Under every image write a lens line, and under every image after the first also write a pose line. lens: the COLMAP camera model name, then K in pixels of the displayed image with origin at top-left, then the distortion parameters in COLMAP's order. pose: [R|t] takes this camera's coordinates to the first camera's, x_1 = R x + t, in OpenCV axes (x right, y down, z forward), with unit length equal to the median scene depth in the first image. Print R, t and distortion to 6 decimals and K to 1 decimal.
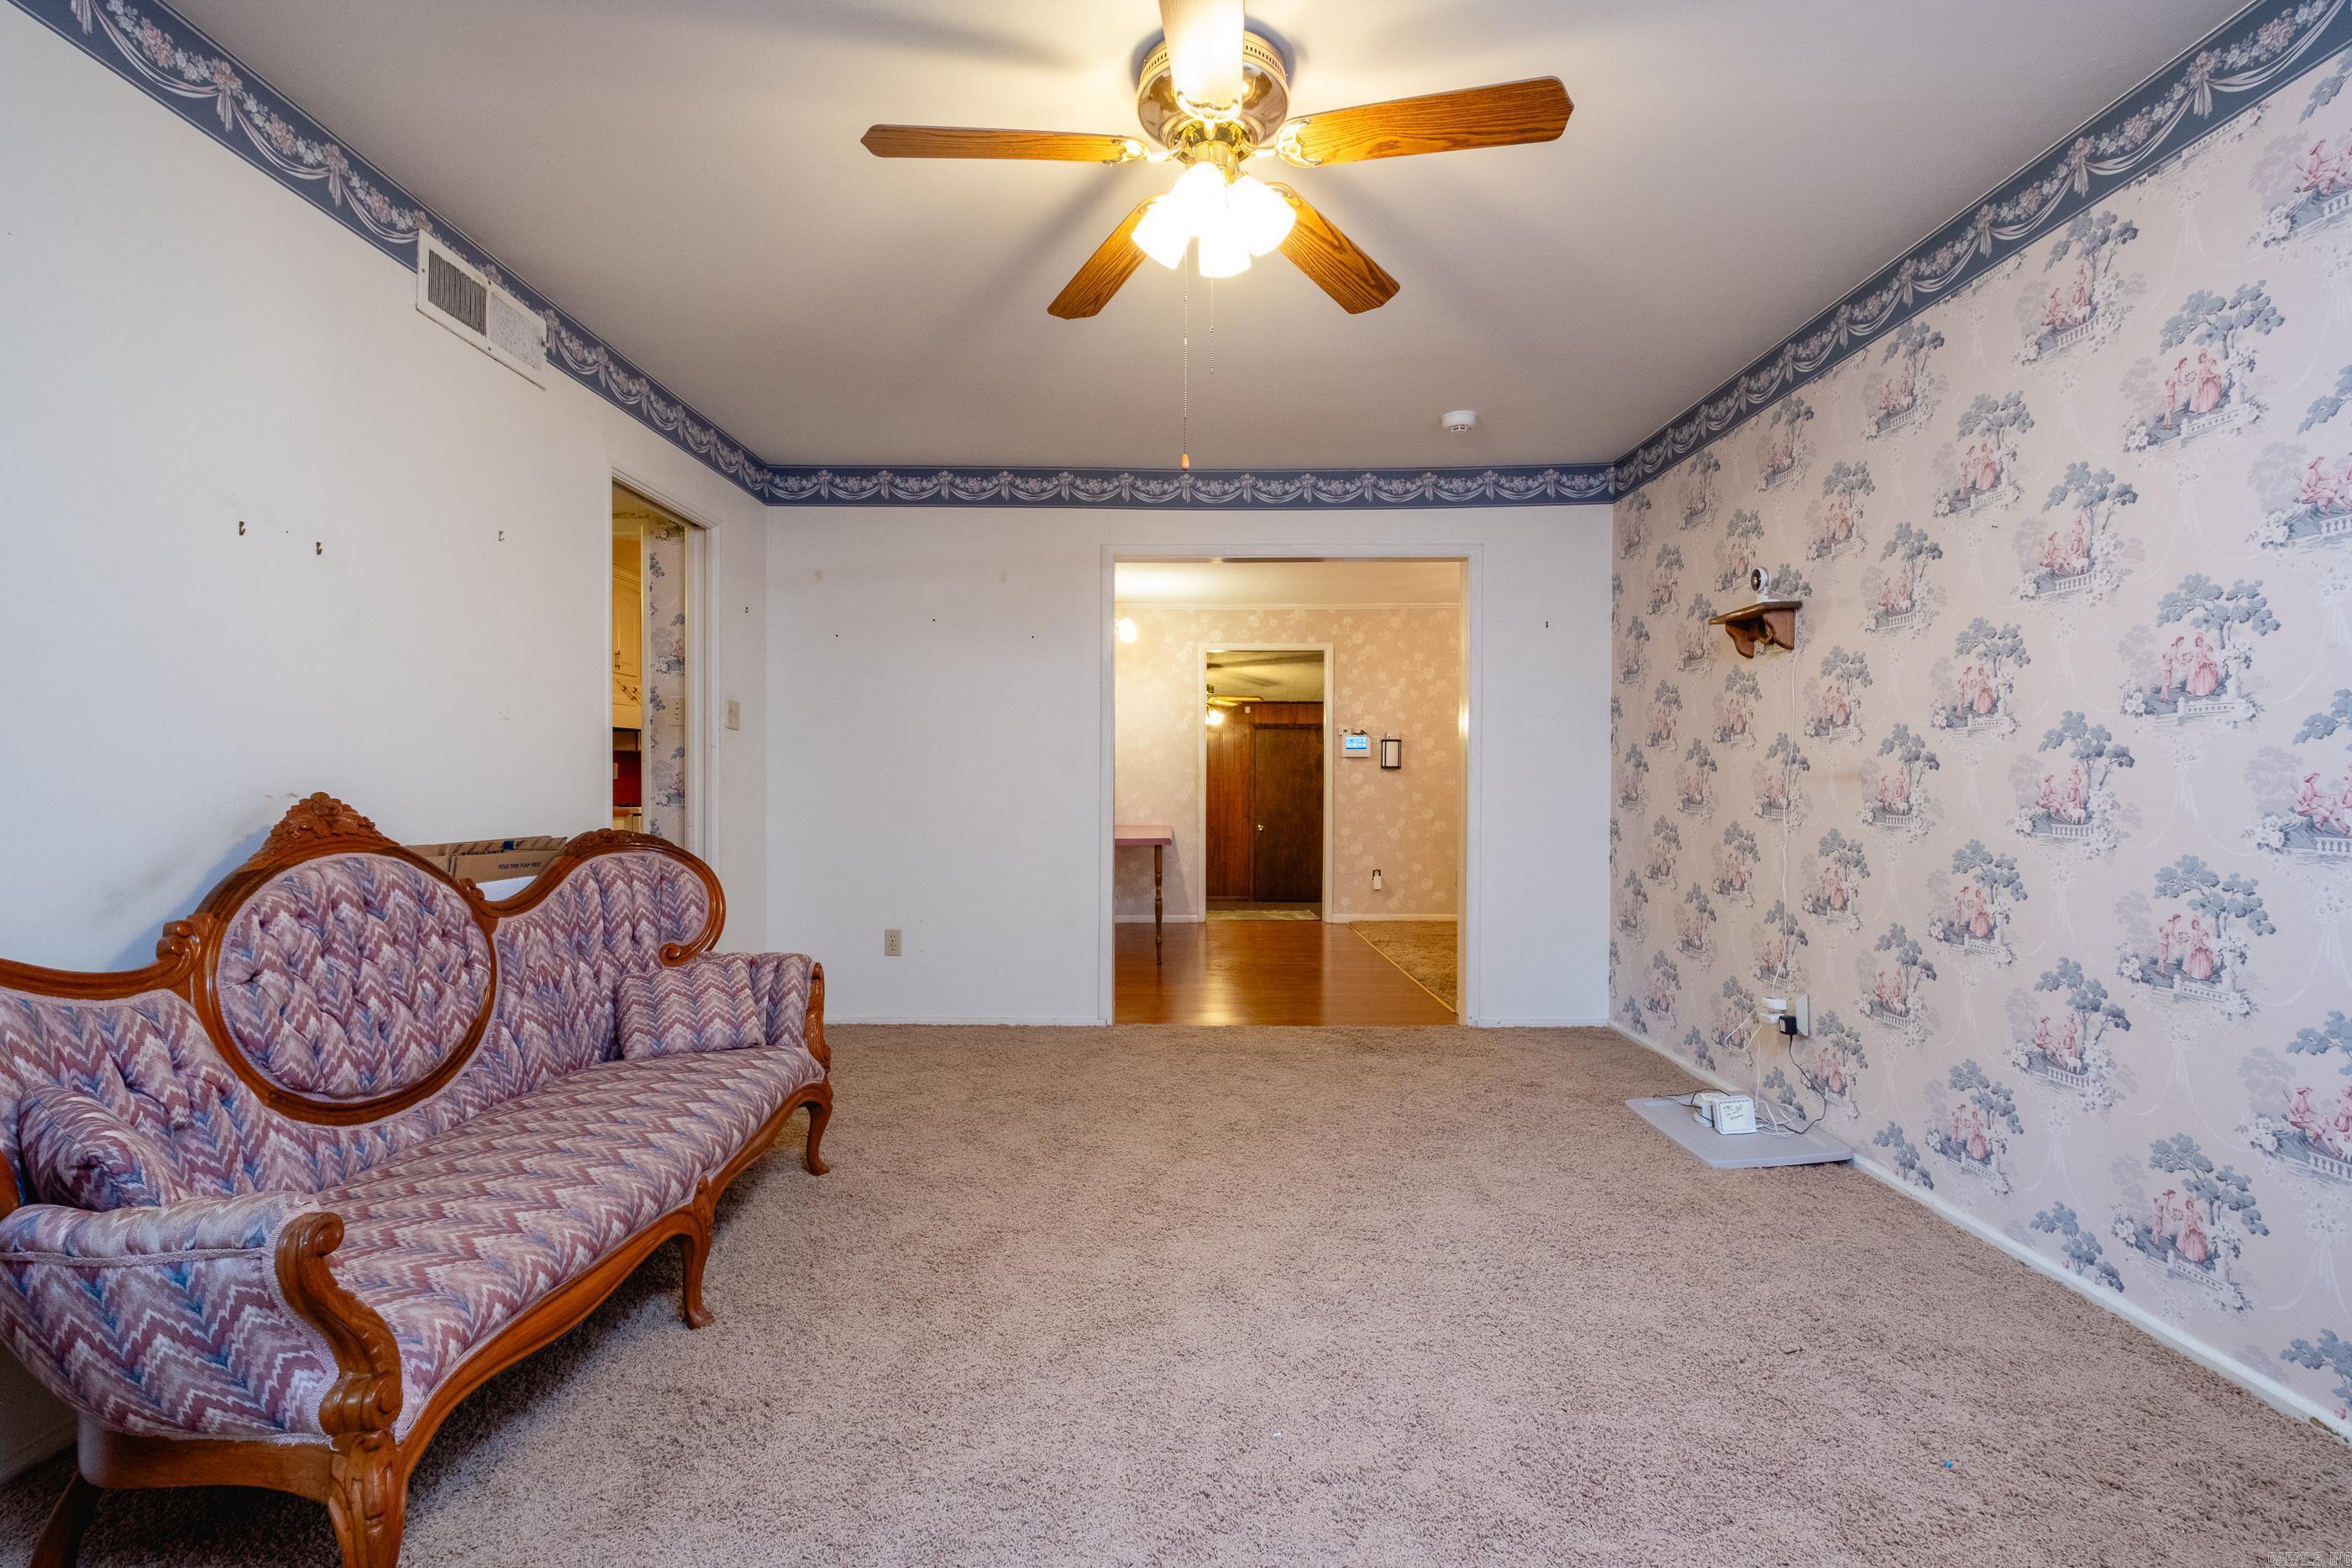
lens RADIAL K [[1062.3, 0, 1173.8], [0, 1062.3, 792.4], [0, 0, 1]] dist [0.005715, -0.004379]
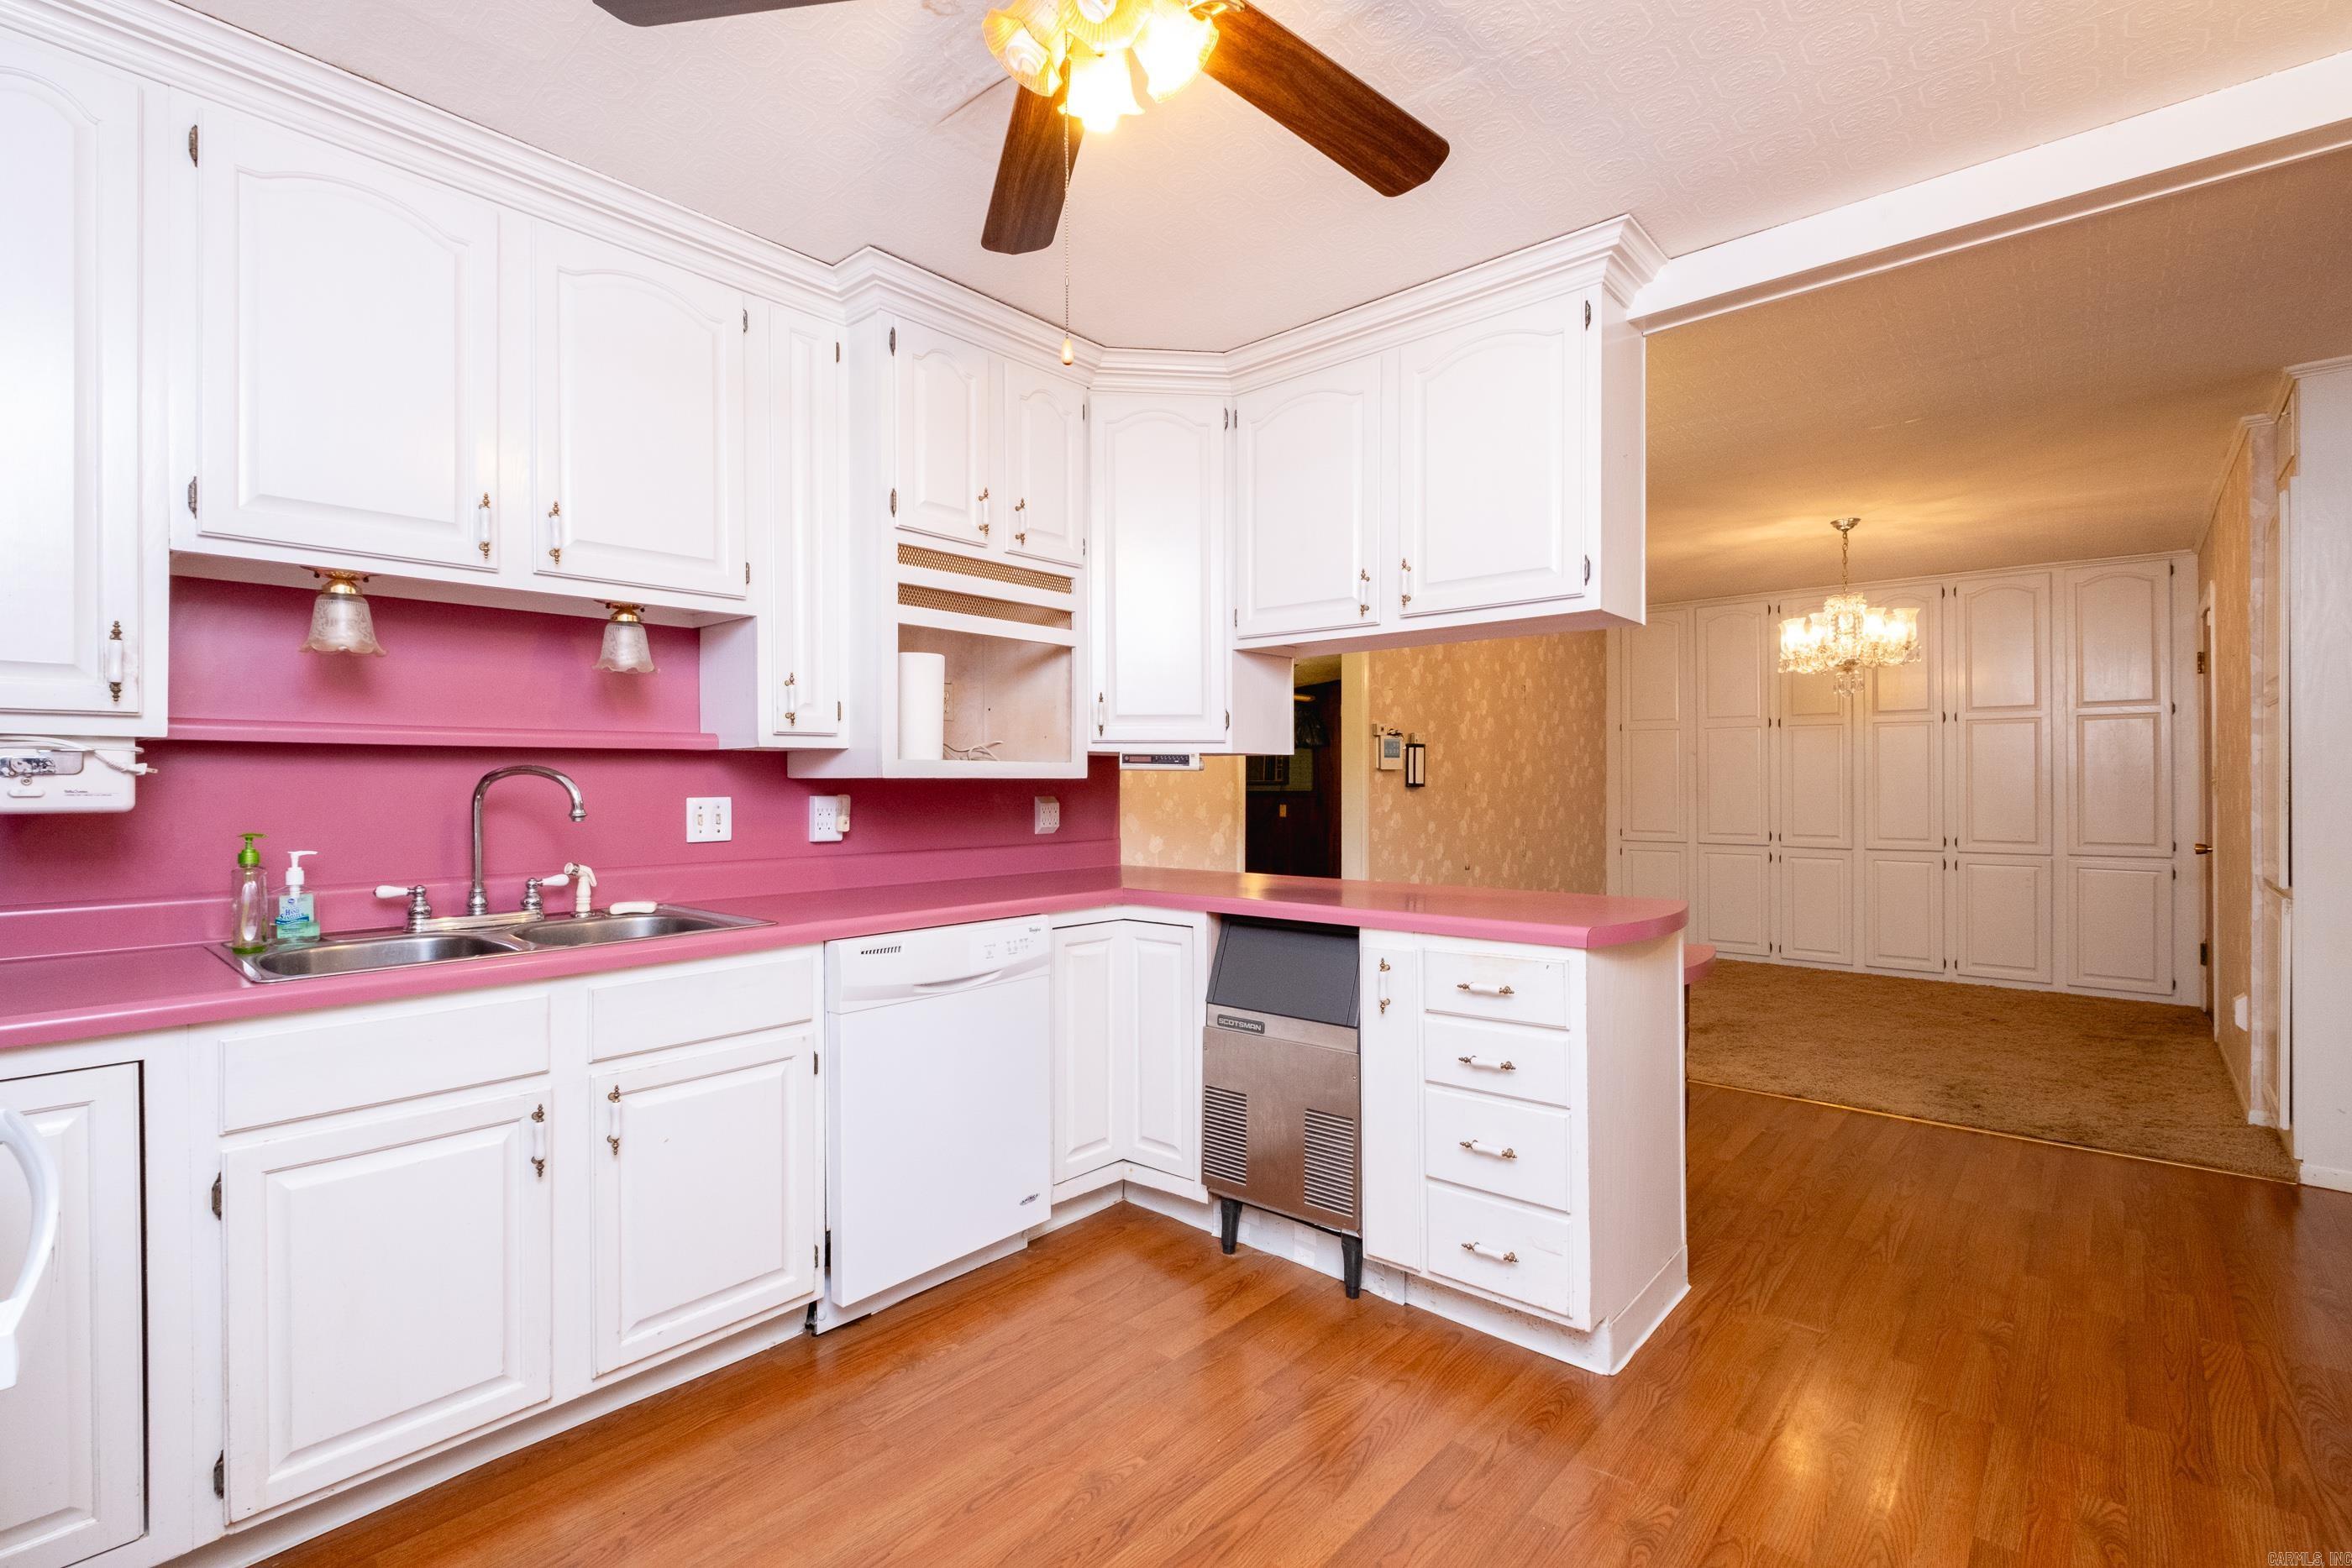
lens RADIAL K [[1062.3, 0, 1177.3], [0, 1062.3, 780.9], [0, 0, 1]] dist [0.005715, -0.004379]
pose [[0.655839, -0.002982, 0.754895, -0.404110], [0.012797, 0.999892, -0.007167, -0.023512], [-0.754792, 0.014361, 0.655807, 0.673801]]
